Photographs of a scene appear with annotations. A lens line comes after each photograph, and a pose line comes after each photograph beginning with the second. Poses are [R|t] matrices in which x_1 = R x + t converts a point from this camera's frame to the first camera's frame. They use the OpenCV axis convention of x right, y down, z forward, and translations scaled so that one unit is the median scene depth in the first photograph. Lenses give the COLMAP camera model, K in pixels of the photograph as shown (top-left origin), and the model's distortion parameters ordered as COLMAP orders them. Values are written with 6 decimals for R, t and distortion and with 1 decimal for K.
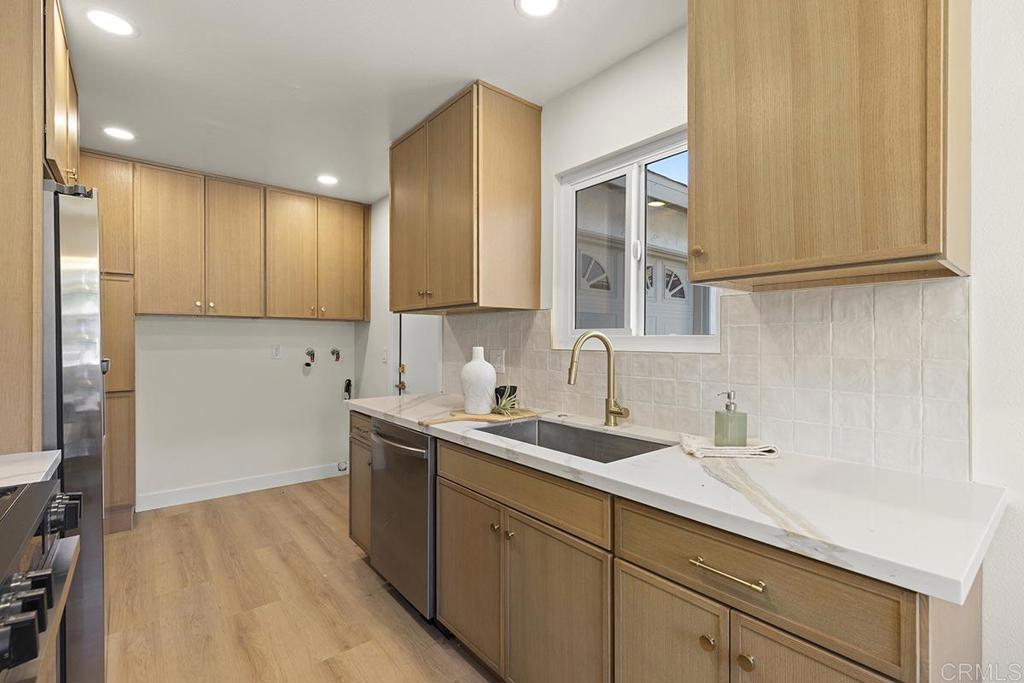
lens RADIAL K [[467.2, 0, 520.3], [0, 467.2, 342.5], [0, 0, 1]] dist [0.008098, -0.001578]
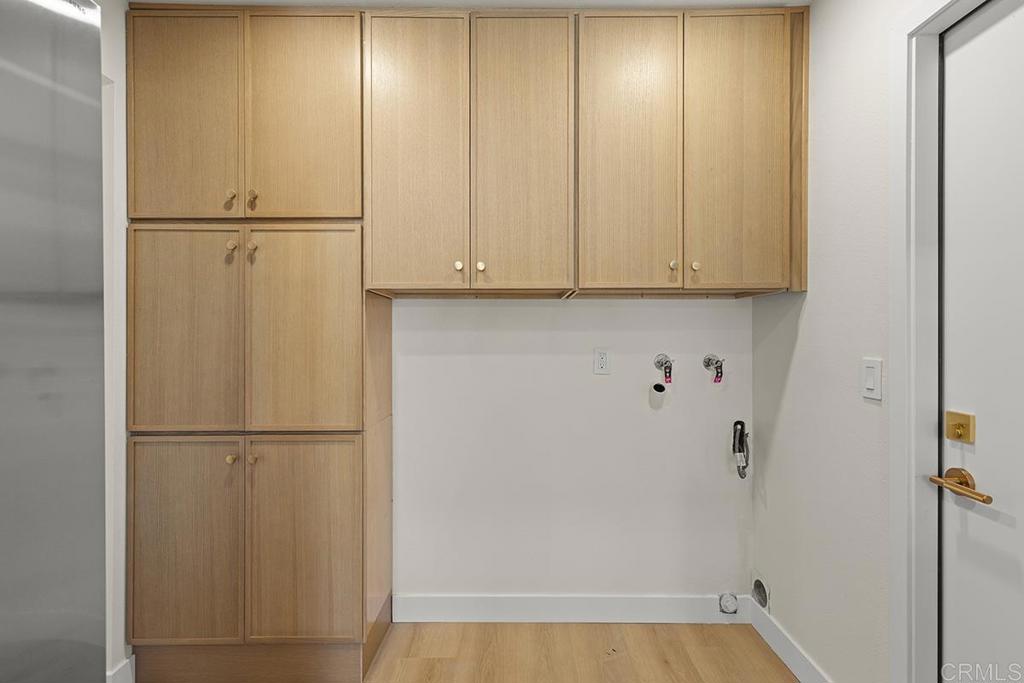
lens RADIAL K [[467.2, 0, 514.9], [0, 467.2, 341.0], [0, 0, 1]] dist [0.008098, -0.001578]
pose [[0.771957, -0.002609, -0.635669, -0.433309], [0.000037, 0.999992, -0.004060, 0.000666], [0.635674, 0.003111, 0.771951, 0.880358]]
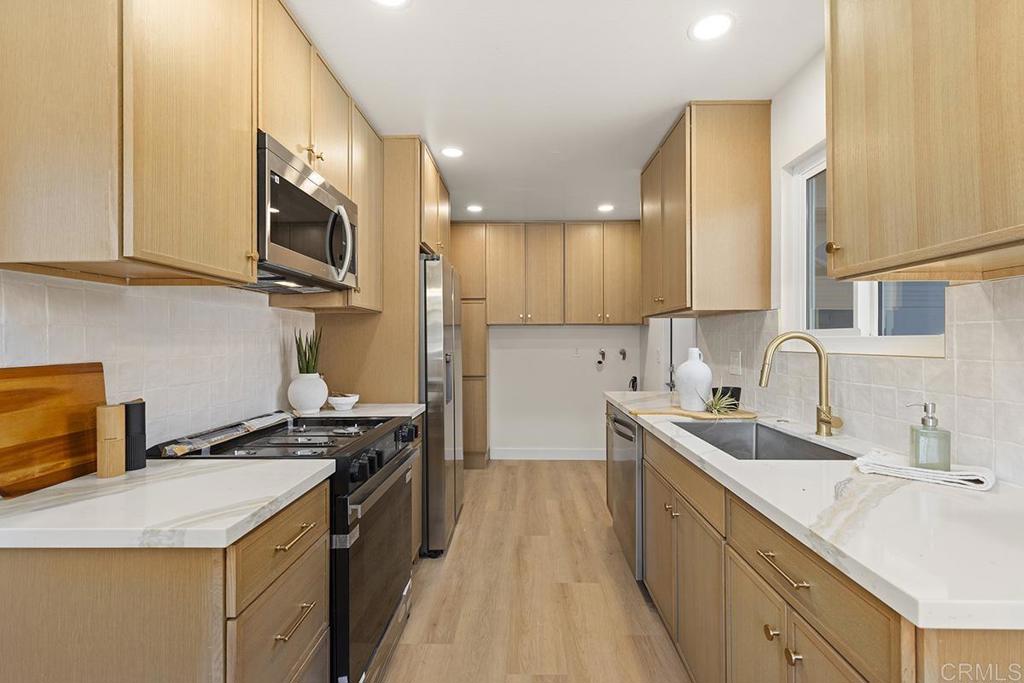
lens RADIAL K [[467.2, 0, 516.8], [0, 467.2, 339.6], [0, 0, 1]] dist [0.008098, -0.001578]
pose [[0.752938, -0.005833, -0.658065, 0.290571], [-0.000008, 0.999961, -0.008873, -0.000532], [0.658091, 0.006686, 0.752909, -0.069068]]
